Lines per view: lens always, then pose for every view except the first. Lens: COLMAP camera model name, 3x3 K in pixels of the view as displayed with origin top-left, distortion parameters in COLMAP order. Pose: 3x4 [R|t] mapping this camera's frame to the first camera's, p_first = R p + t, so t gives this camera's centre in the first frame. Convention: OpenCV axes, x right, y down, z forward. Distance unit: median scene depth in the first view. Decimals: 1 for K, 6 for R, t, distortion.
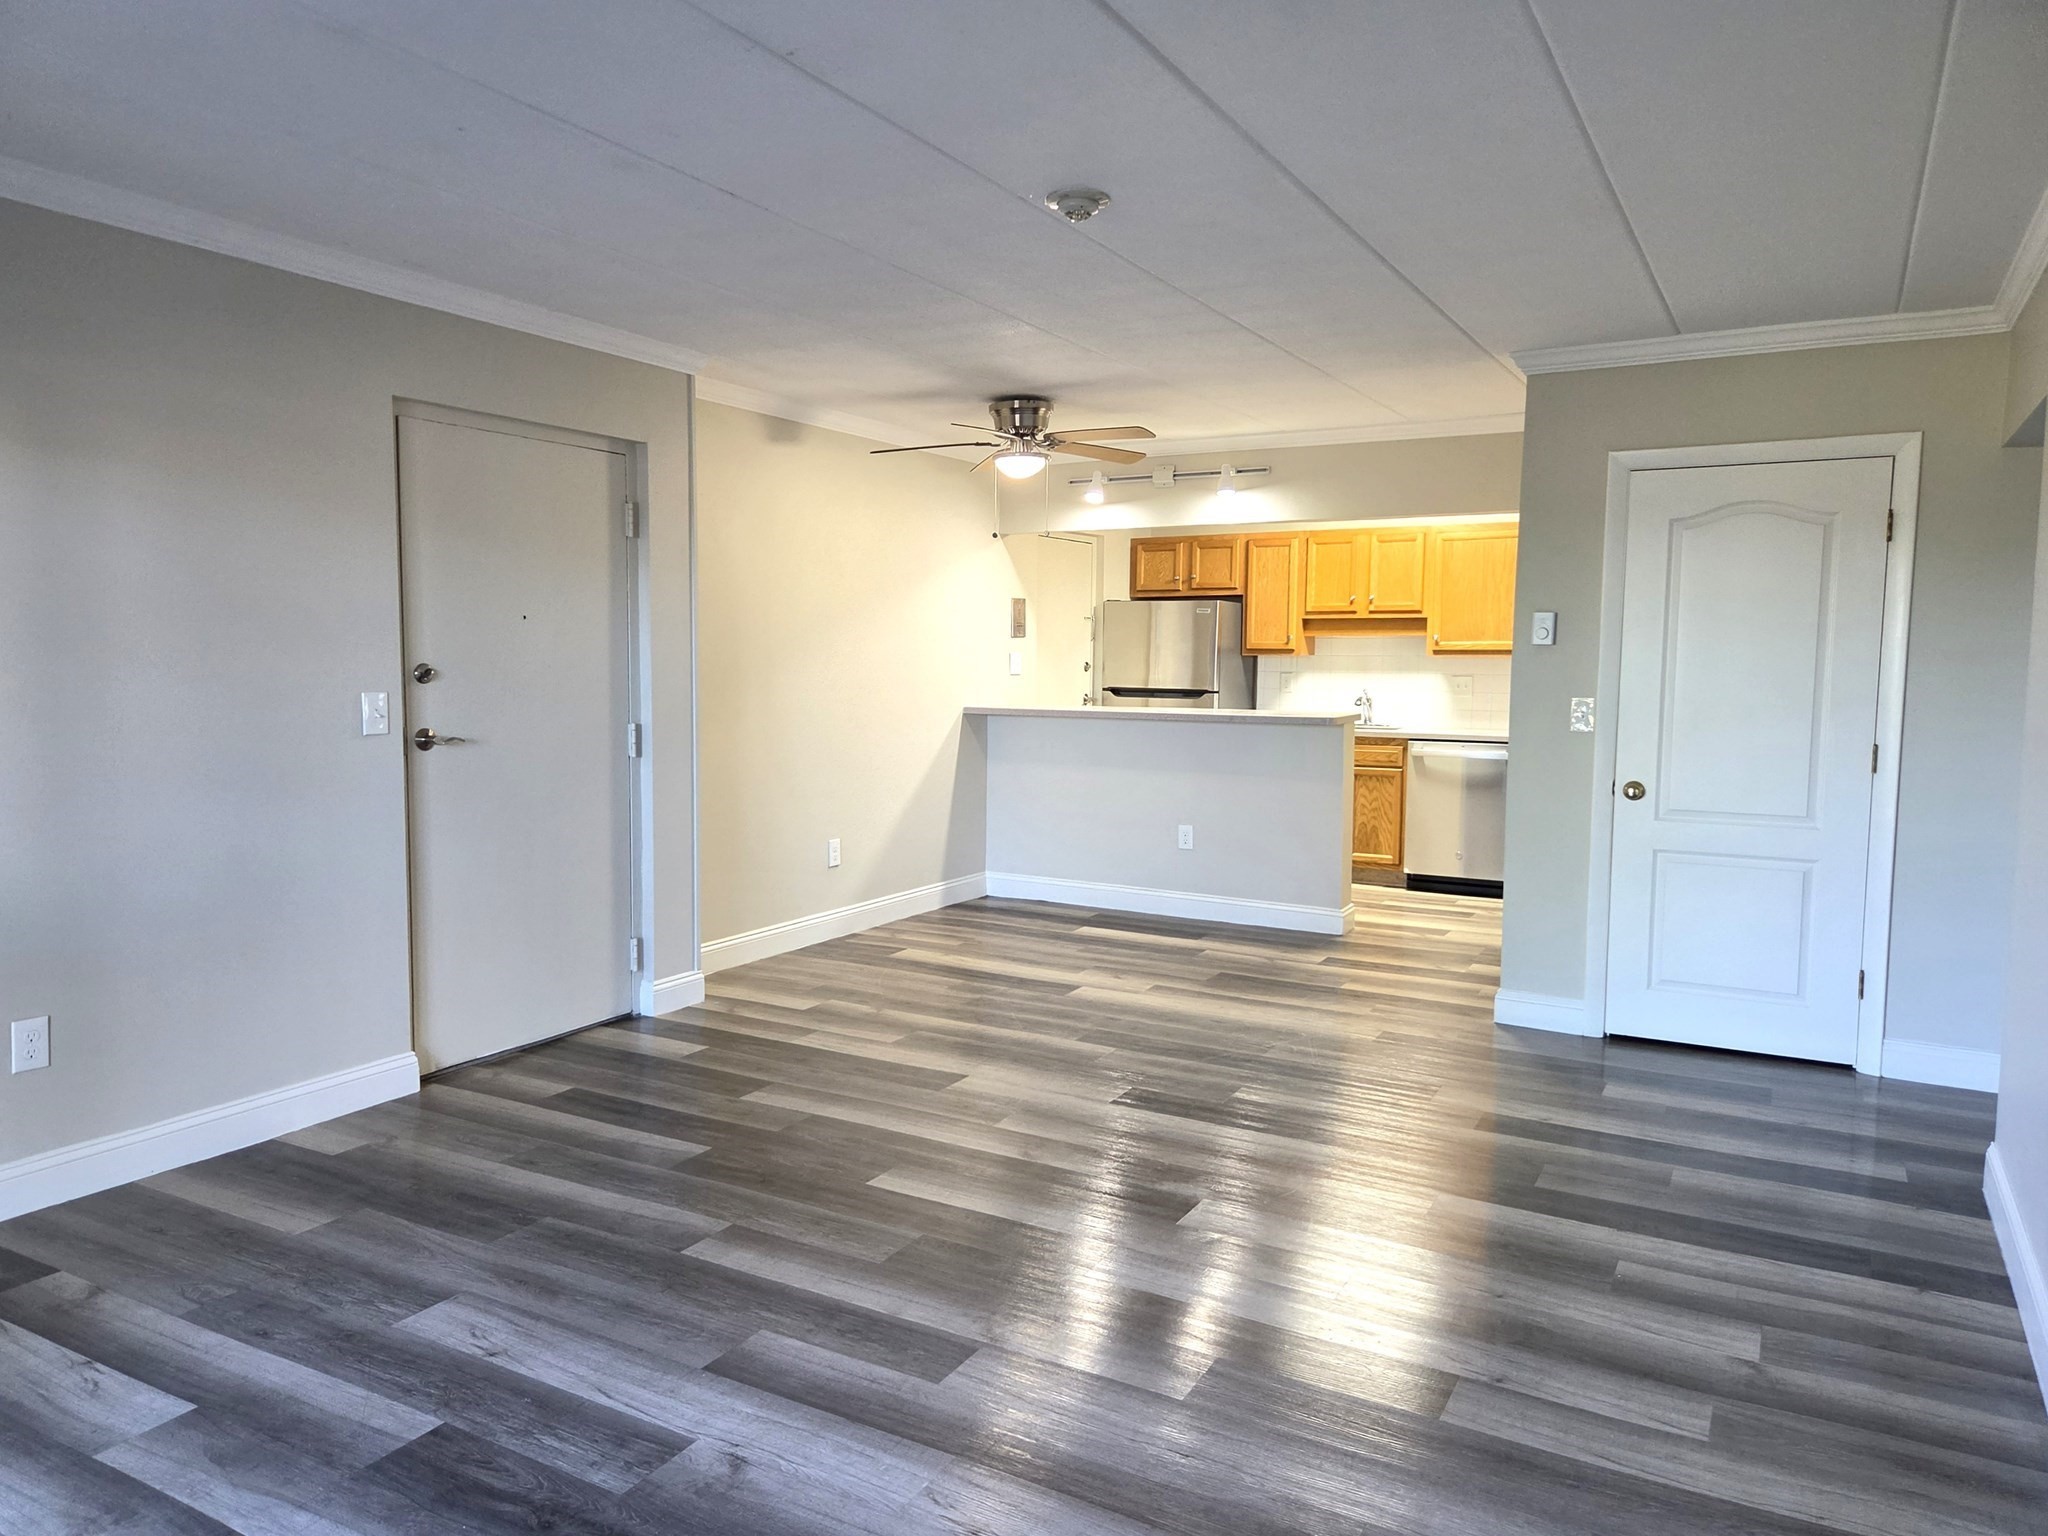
lens RADIAL K [[1389.5, 0, 1009.6], [0, 1389.5, 769.0], [0, 0, 1]] dist [0.085971, -0.069909]
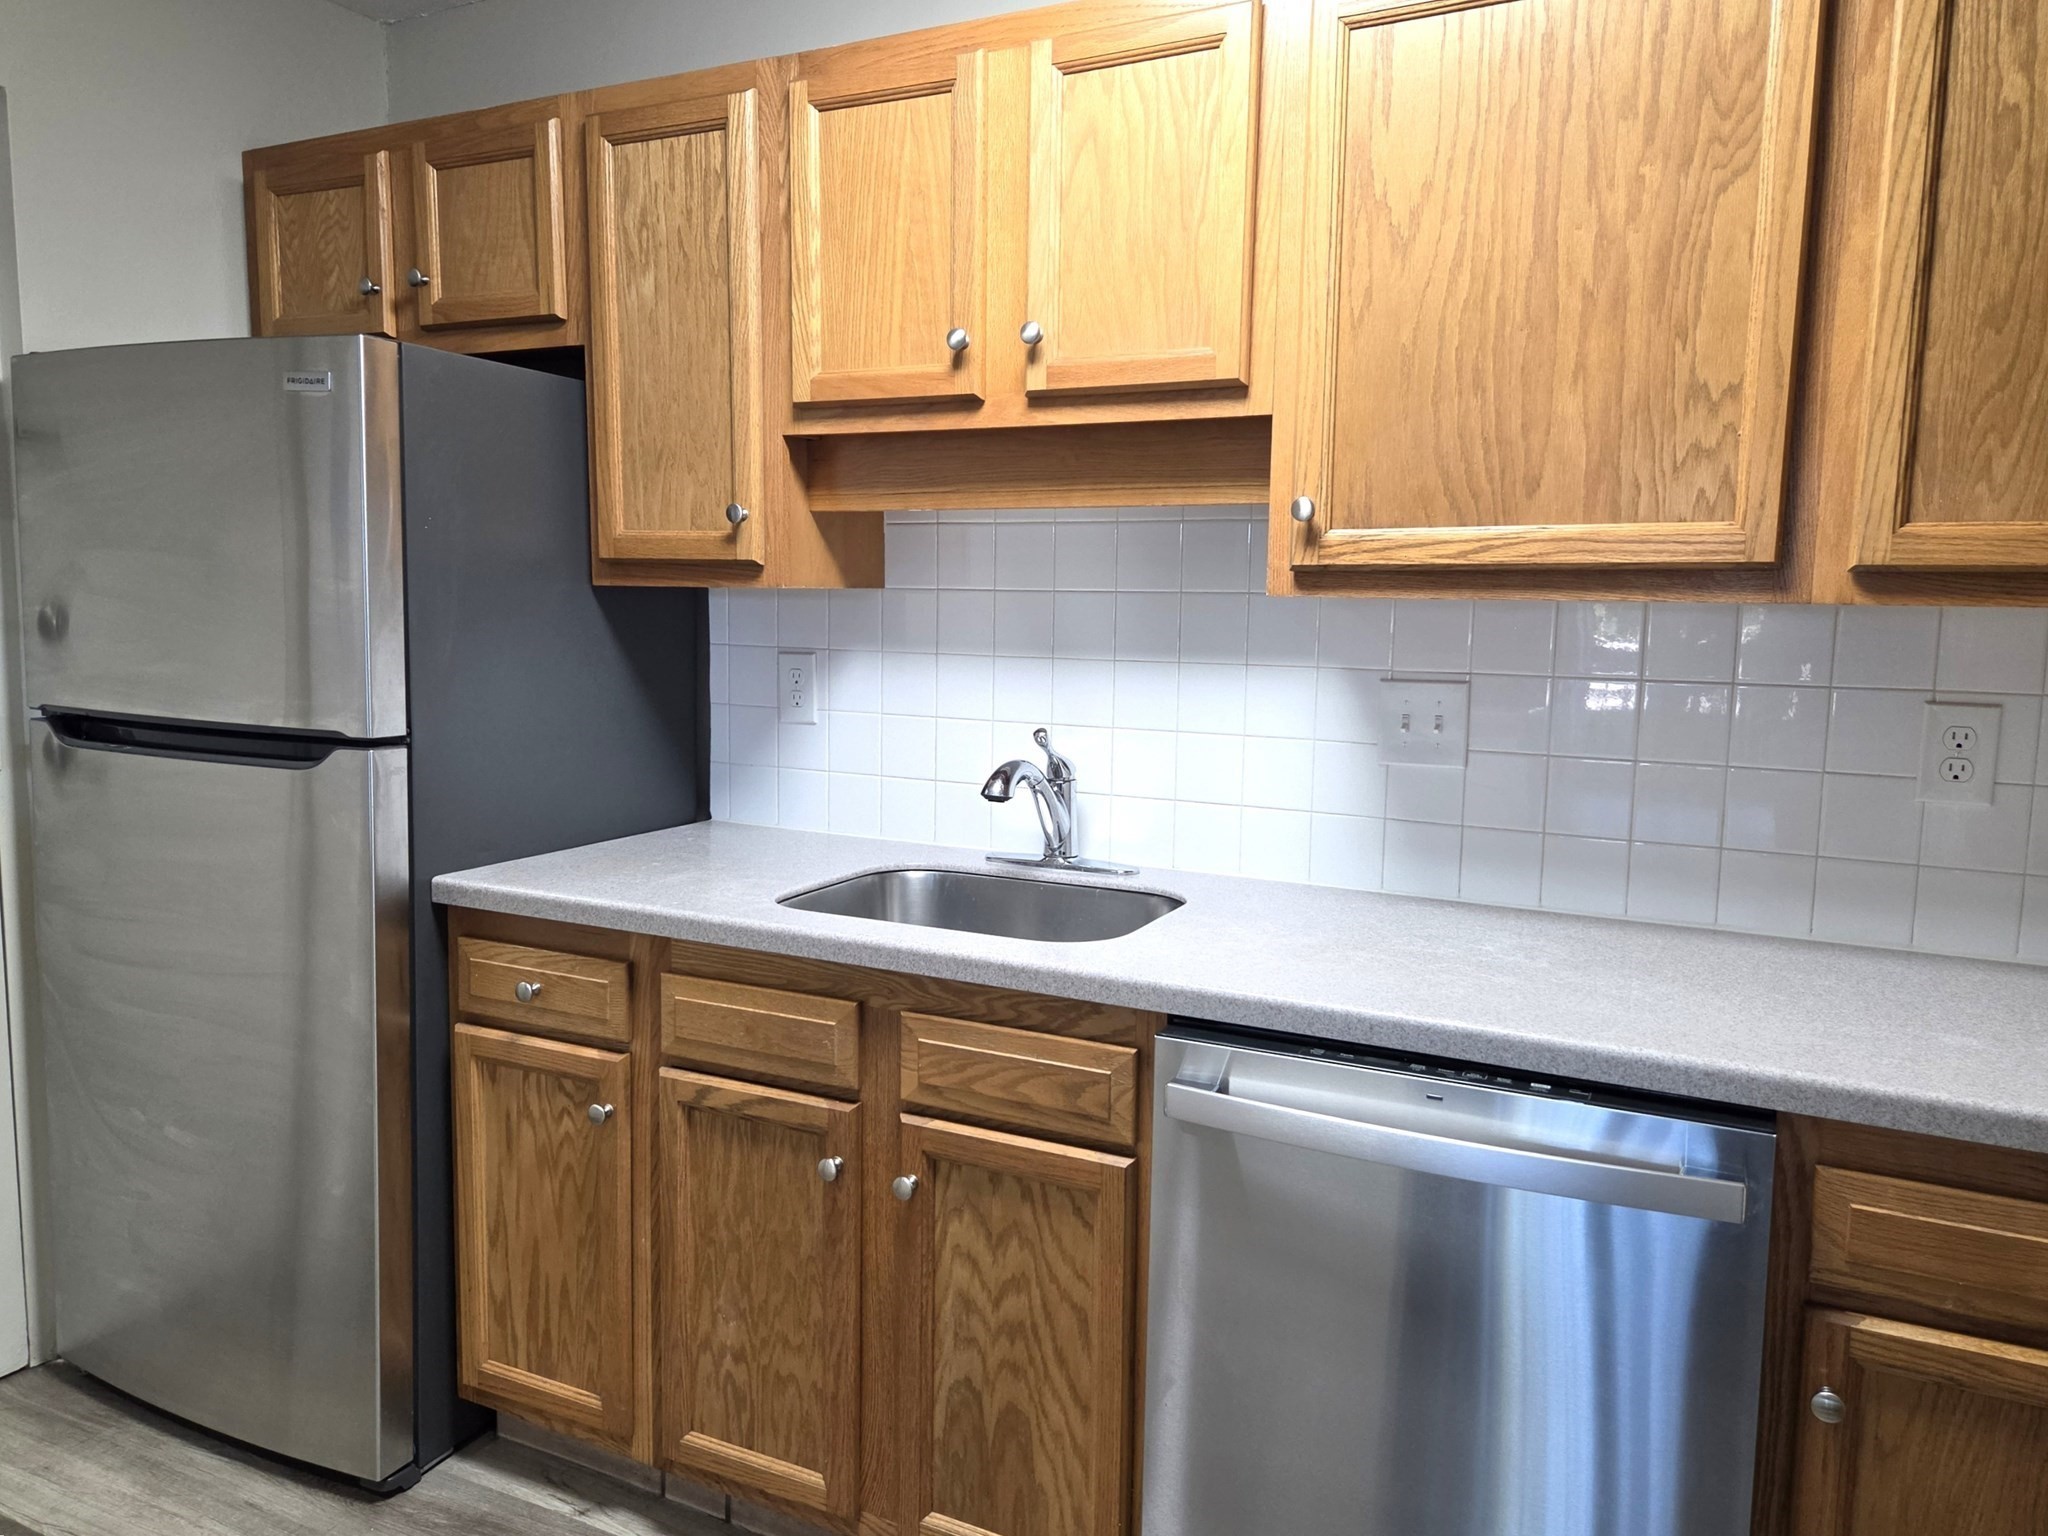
lens RADIAL K [[1444.7, 0, 1022.1], [0, 1444.7, 762.3], [0, 0, 1]] dist [0.073506, -0.061532]
pose [[0.998413, 0.001211, 0.056311, 0.271259], [-0.003037, 0.999472, 0.032351, -0.068027], [-0.056242, -0.032471, 0.997889, 0.851916]]
